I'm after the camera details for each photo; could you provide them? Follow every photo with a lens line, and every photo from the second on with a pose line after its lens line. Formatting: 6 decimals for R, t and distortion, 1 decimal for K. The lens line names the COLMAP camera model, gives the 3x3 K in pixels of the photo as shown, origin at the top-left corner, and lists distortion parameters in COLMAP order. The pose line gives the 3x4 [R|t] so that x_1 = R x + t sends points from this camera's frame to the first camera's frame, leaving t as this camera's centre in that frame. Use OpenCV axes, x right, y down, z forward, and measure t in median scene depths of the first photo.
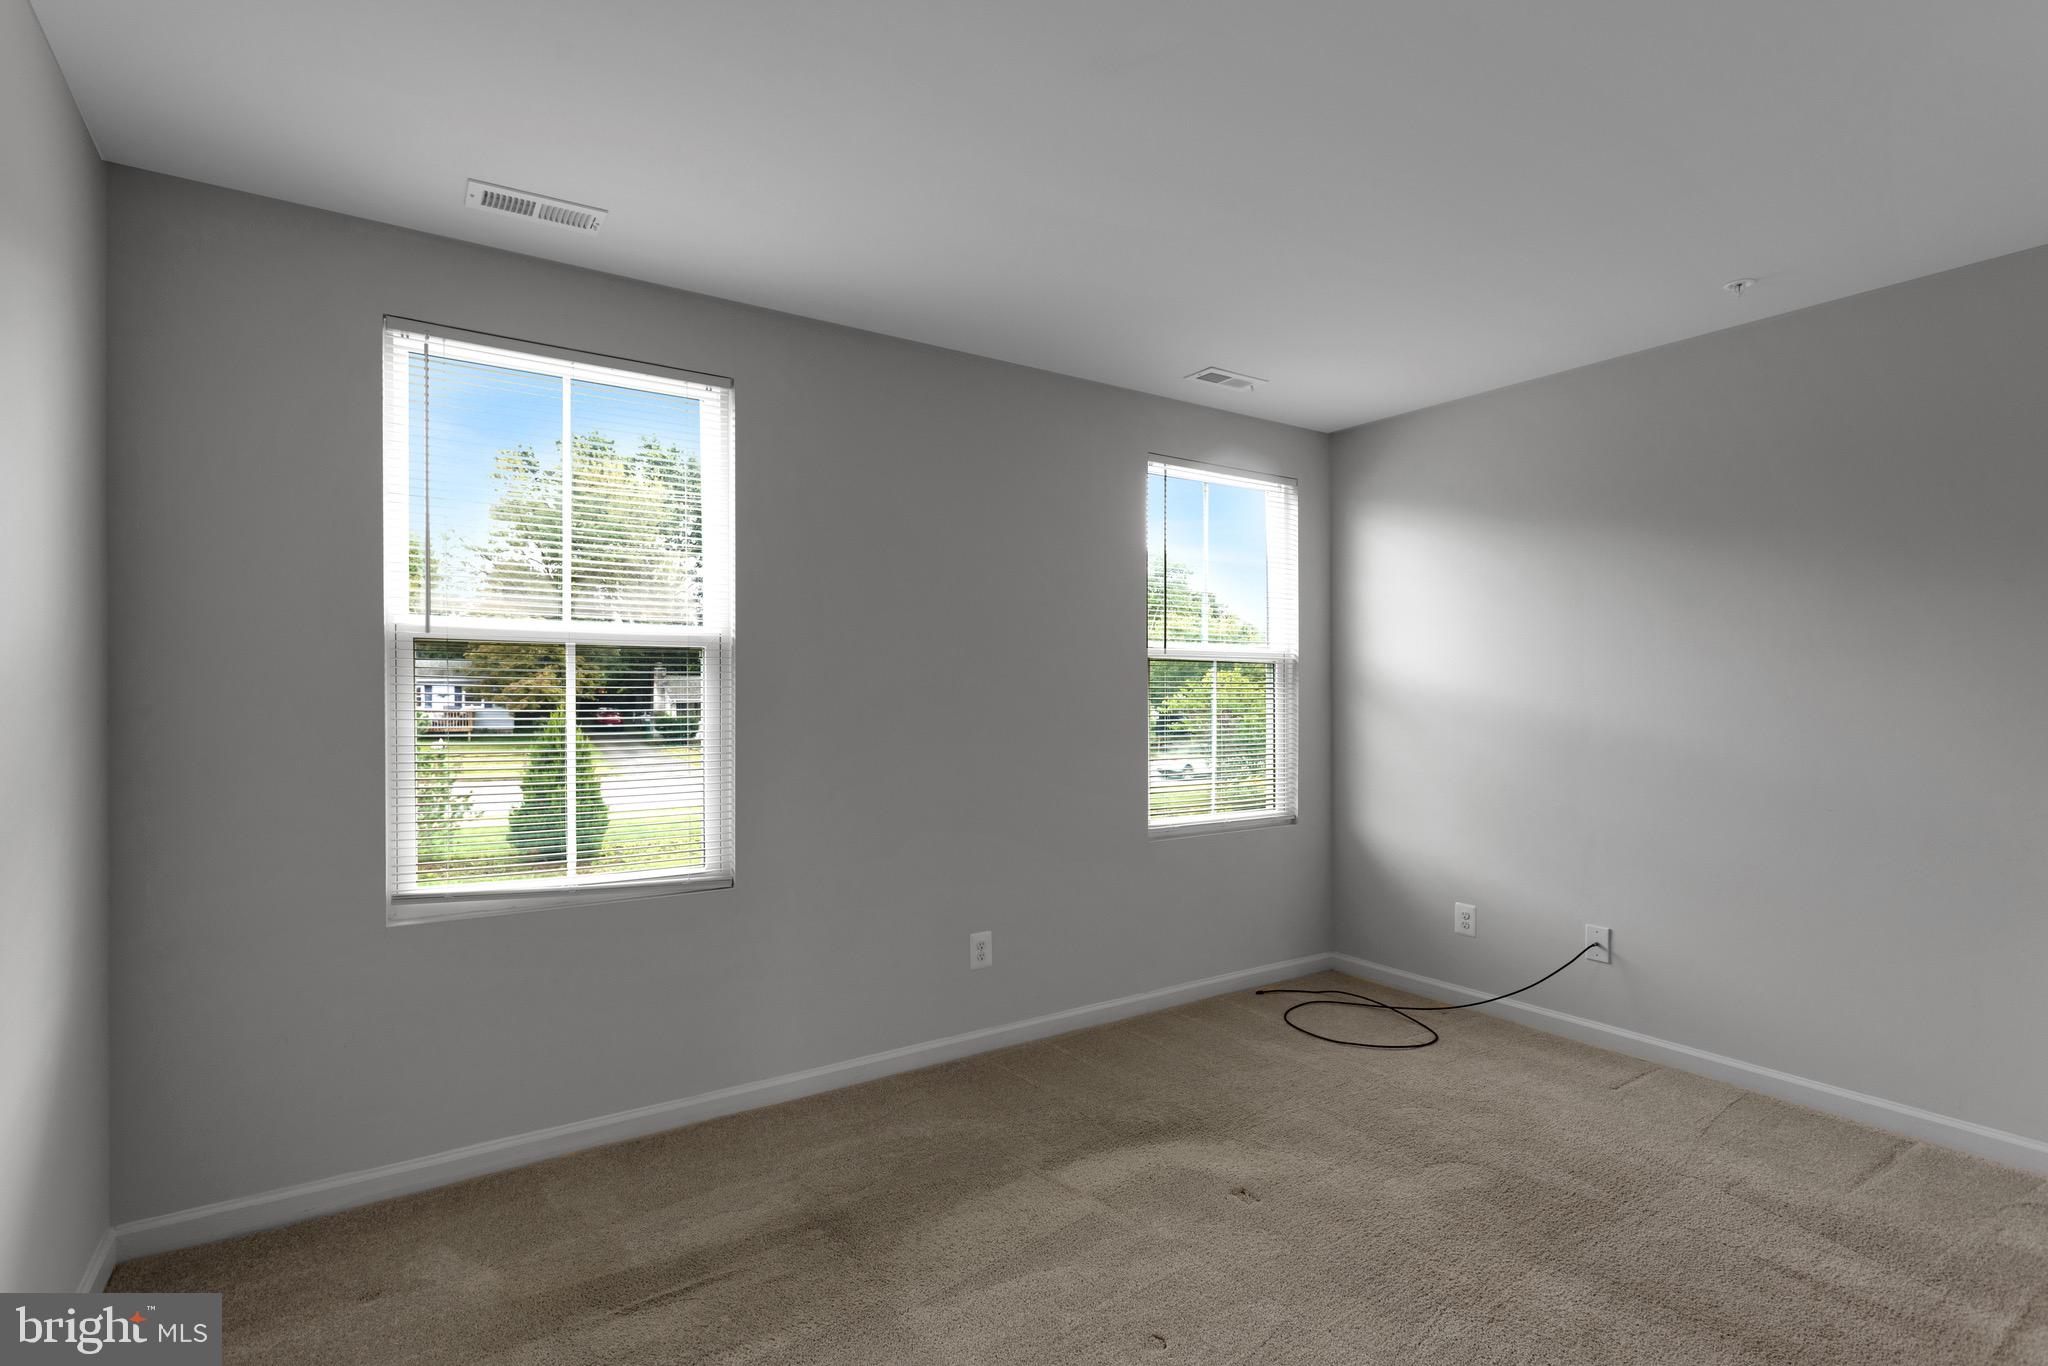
lens RADIAL K [[978.0, 0, 1021.1], [0, 978.0, 708.8], [0, 0, 1]] dist [-0.000936, -0.000901]
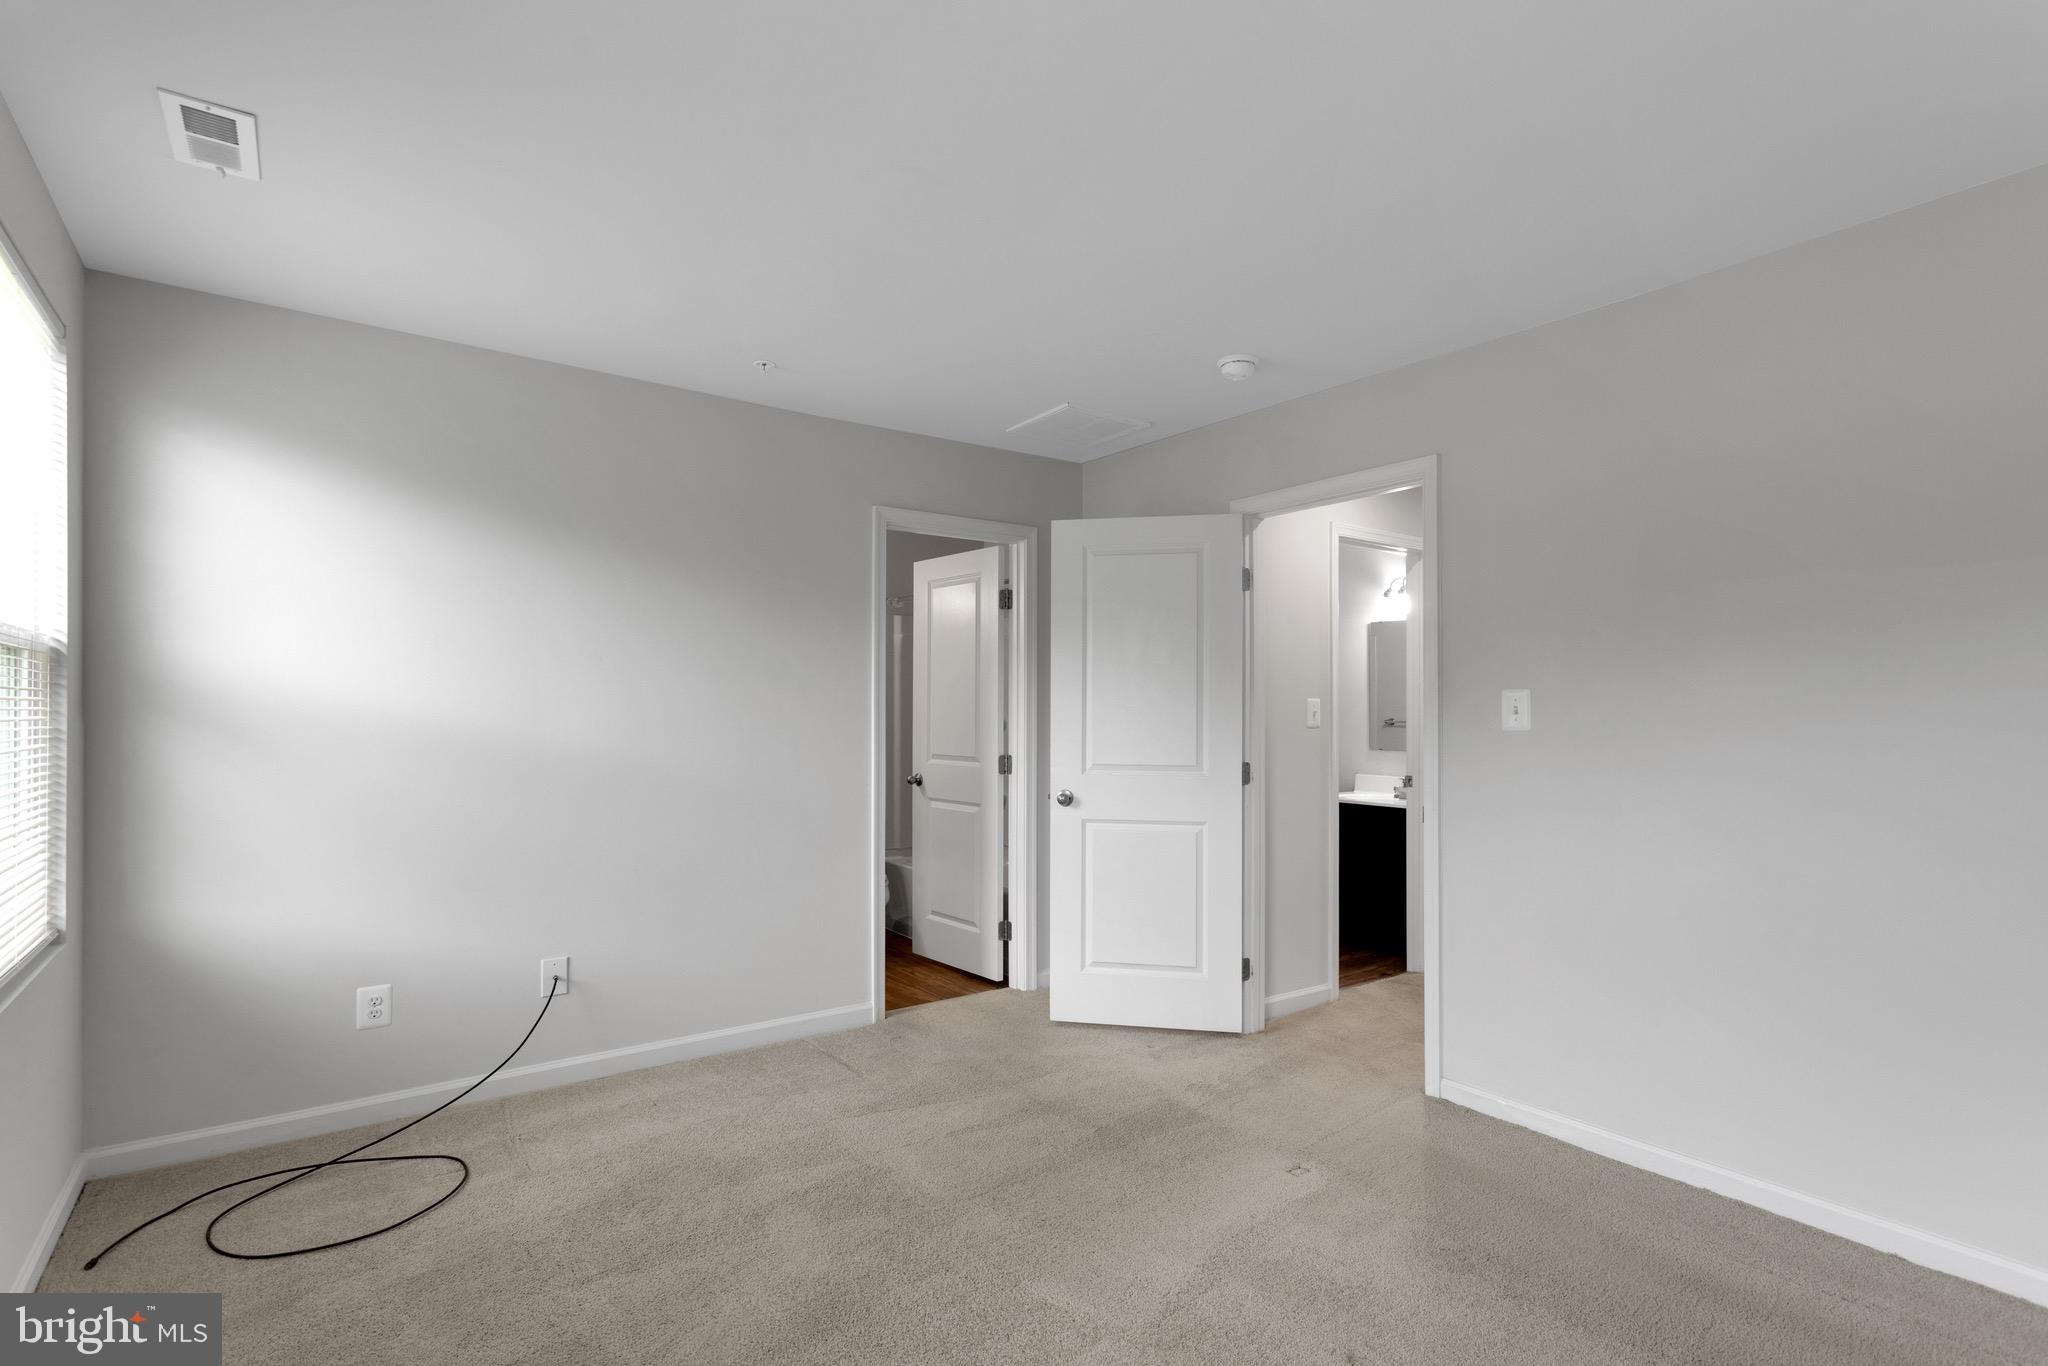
lens RADIAL K [[978.0, 0, 1021.1], [0, 978.0, 708.8], [0, 0, 1]] dist [-0.000936, -0.000901]
pose [[-0.036125, -0.001021, 0.999347, -0.361042], [0.012460, 0.999921, 0.001472, -0.012354], [-0.999270, 0.012505, -0.036109, 0.581492]]
